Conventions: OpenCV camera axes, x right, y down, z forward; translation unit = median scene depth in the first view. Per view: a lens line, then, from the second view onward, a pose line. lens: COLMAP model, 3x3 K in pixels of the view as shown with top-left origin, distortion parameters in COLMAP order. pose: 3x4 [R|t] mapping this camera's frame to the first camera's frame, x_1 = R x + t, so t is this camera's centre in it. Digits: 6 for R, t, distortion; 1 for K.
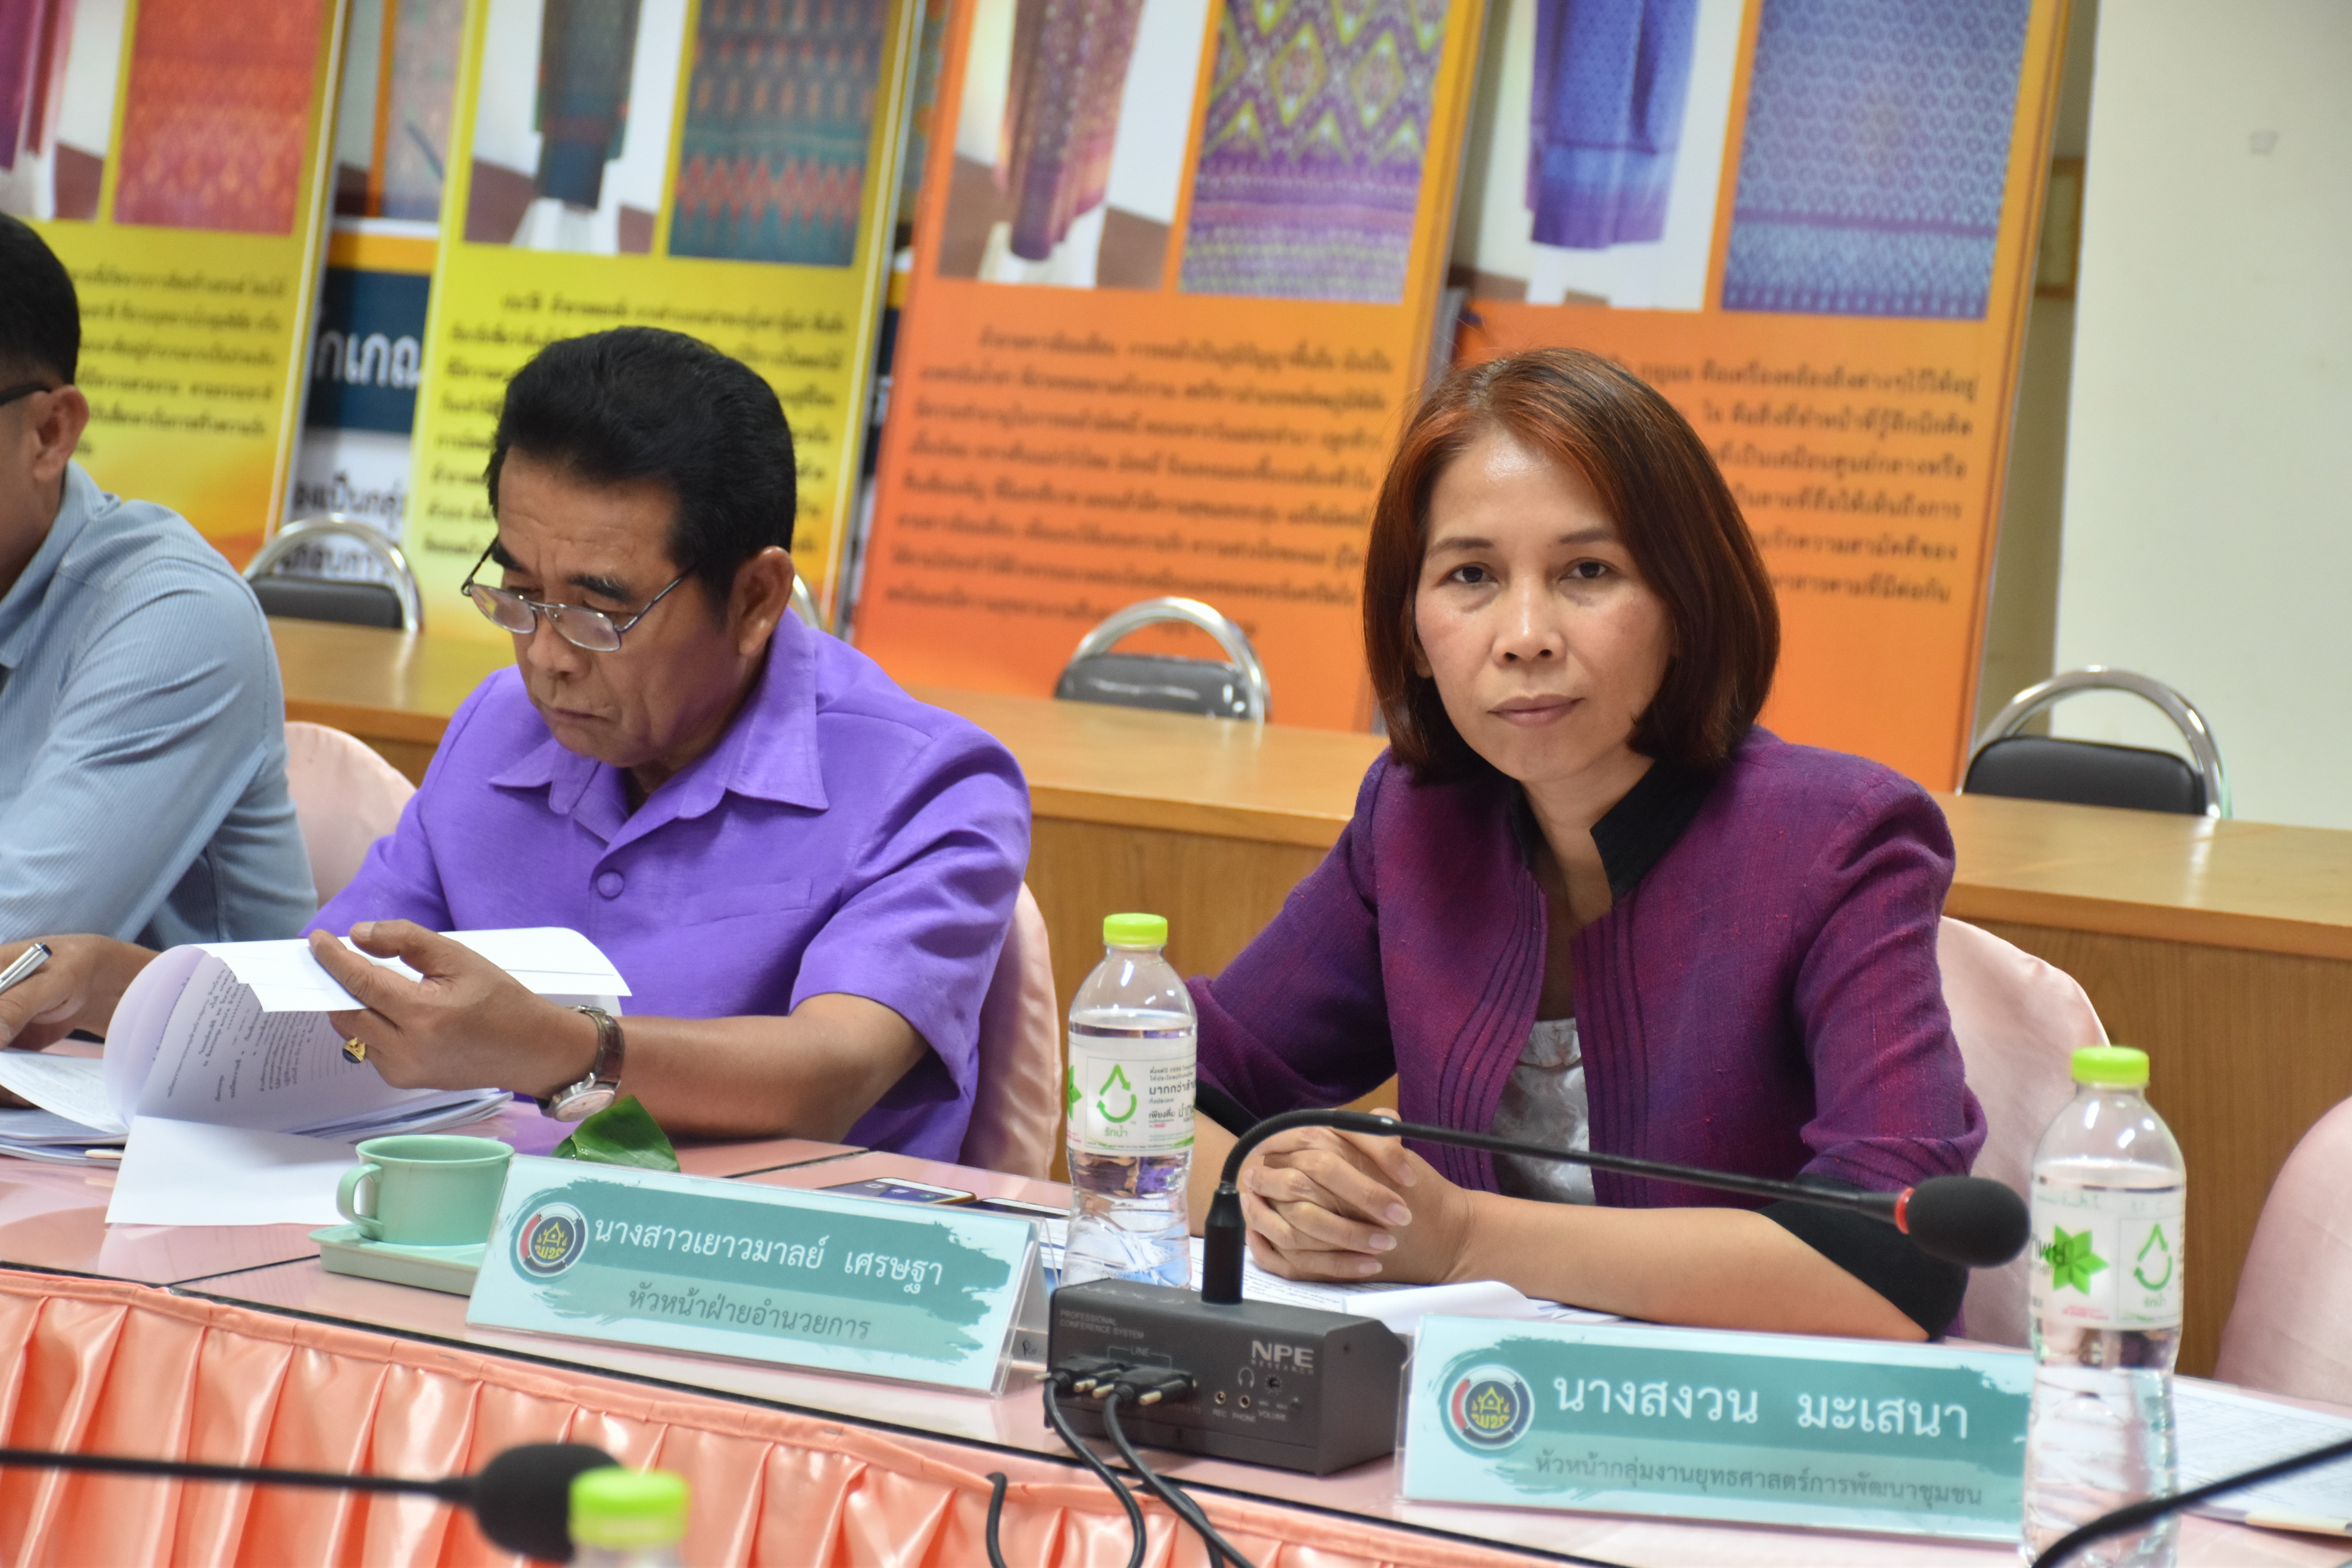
lens RADIAL K [[6584.9, 0, 941.7], [0, 6584.9, 754.9], [0, 0, 1]] dist [0.748473, 0.000000]
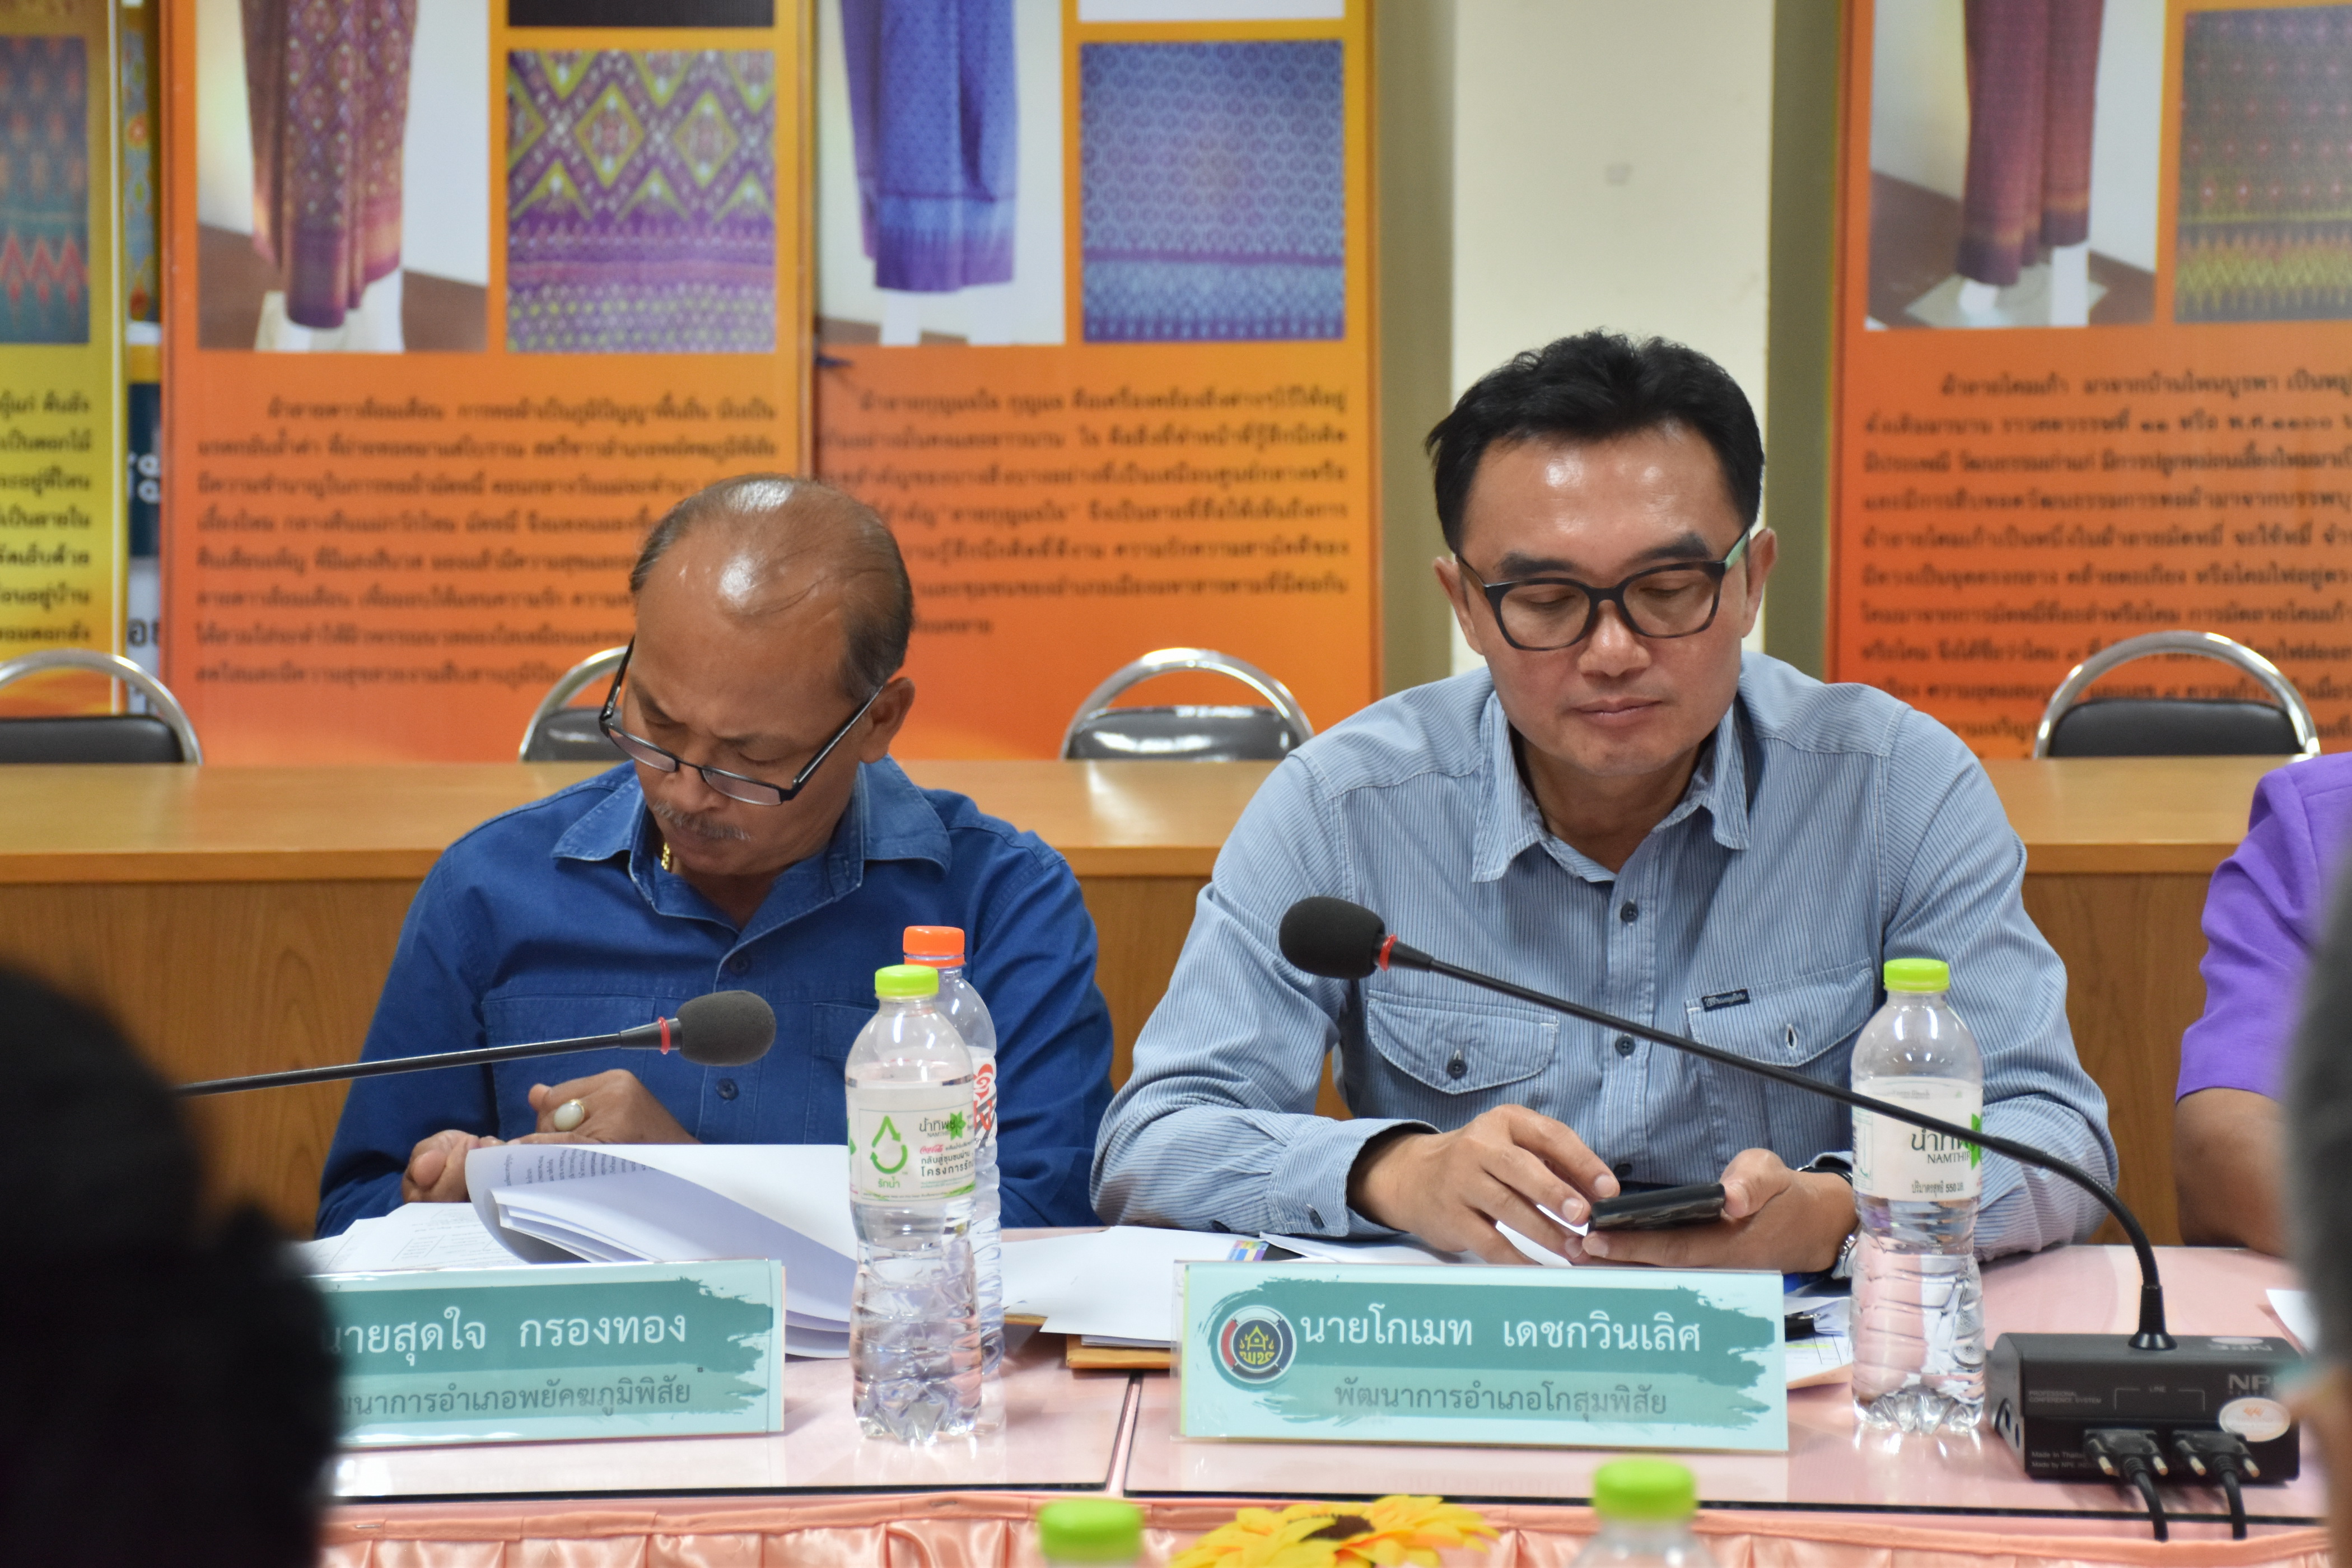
lens RADIAL K [[5436.2, 0, 1123.6], [0, 5436.2, 750.7], [0, 0, 1]] dist [0.543581, 0.000000]
pose [[0.821959, -0.103055, 0.560145, -0.355238], [0.094174, 0.994548, 0.044784, -0.036854], [-0.561706, 0.015941, 0.827183, 0.243248]]
